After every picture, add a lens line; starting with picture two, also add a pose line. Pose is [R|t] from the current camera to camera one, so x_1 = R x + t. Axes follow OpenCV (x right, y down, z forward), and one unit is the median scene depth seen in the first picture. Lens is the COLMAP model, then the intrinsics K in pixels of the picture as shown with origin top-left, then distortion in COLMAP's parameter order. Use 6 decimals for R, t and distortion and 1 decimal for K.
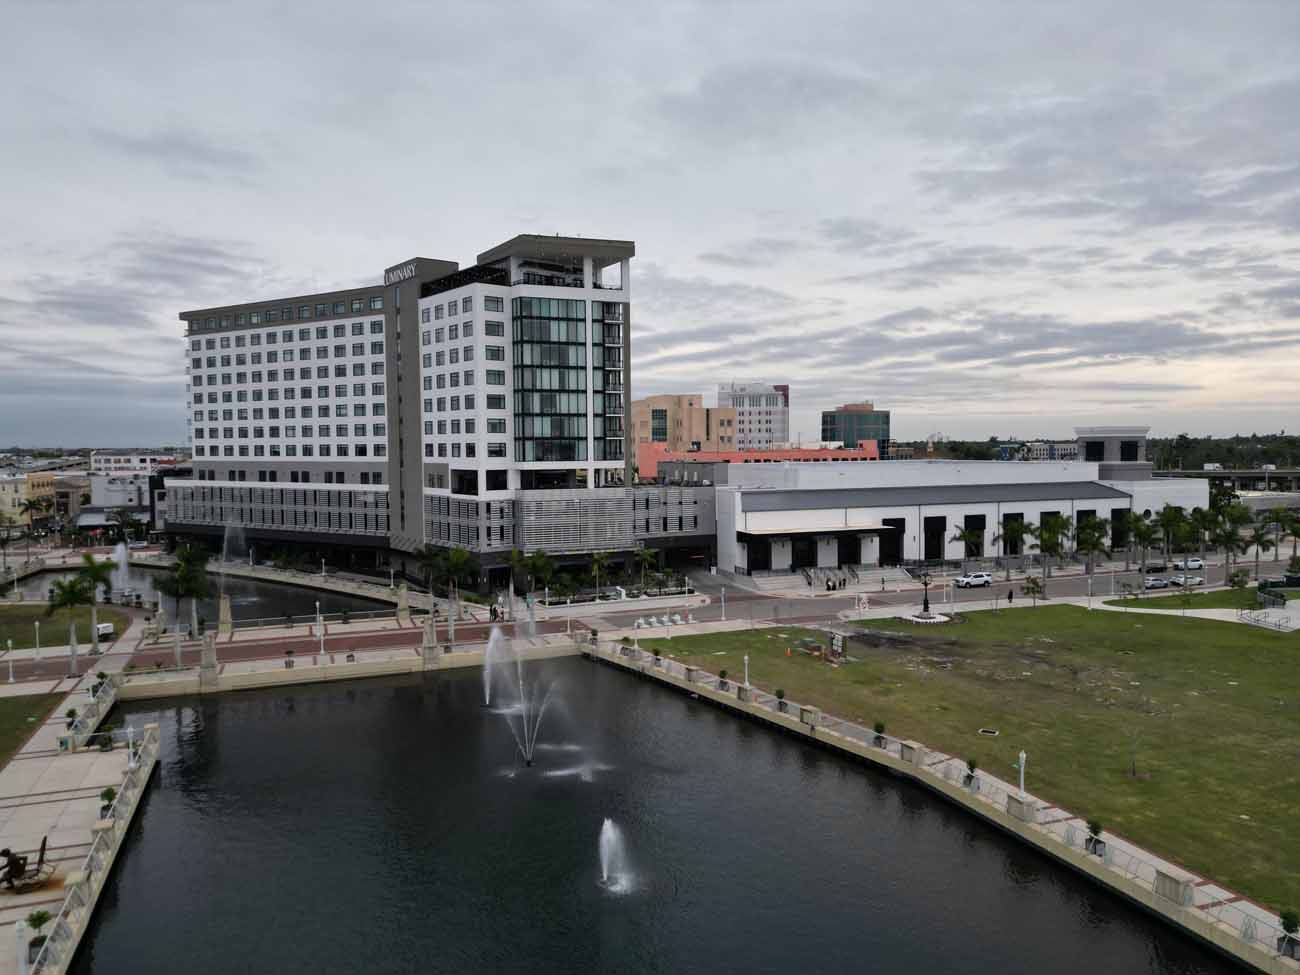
lens RADIAL K [[934.3, 0, 649.5], [0, 934.3, 496.2], [0, 0, 1]] dist [0.062426, -0.057403]
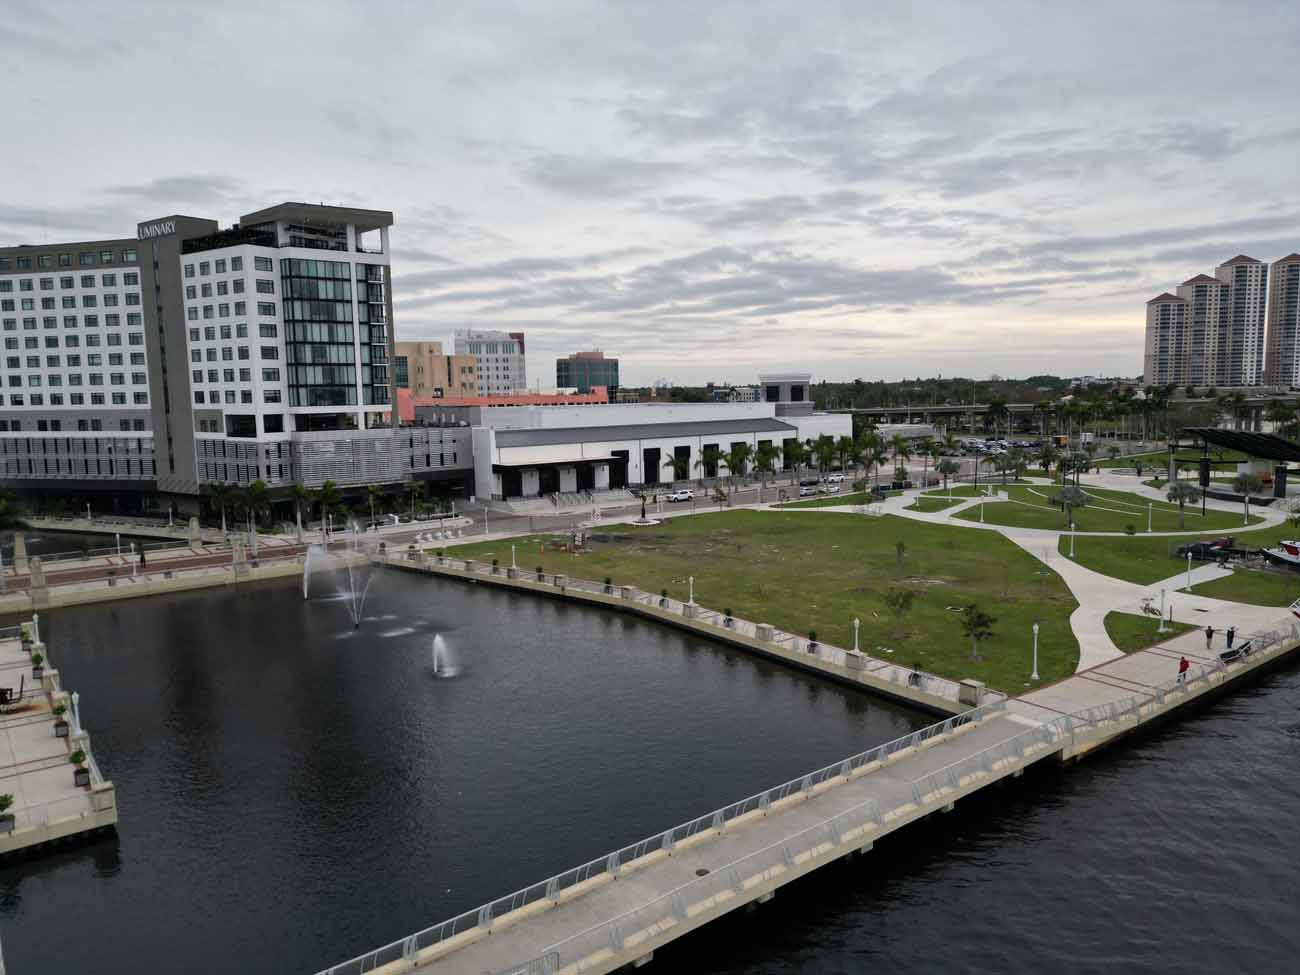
lens RADIAL K [[934.3, 0, 650.2], [0, 934.3, 496.8], [0, 0, 1]] dist [0.062426, -0.057403]
pose [[0.960645, -0.040123, 0.274866, -0.041765], [0.024249, 0.997849, 0.060910, 0.011442], [-0.276718, -0.051847, 0.959551, -0.195165]]
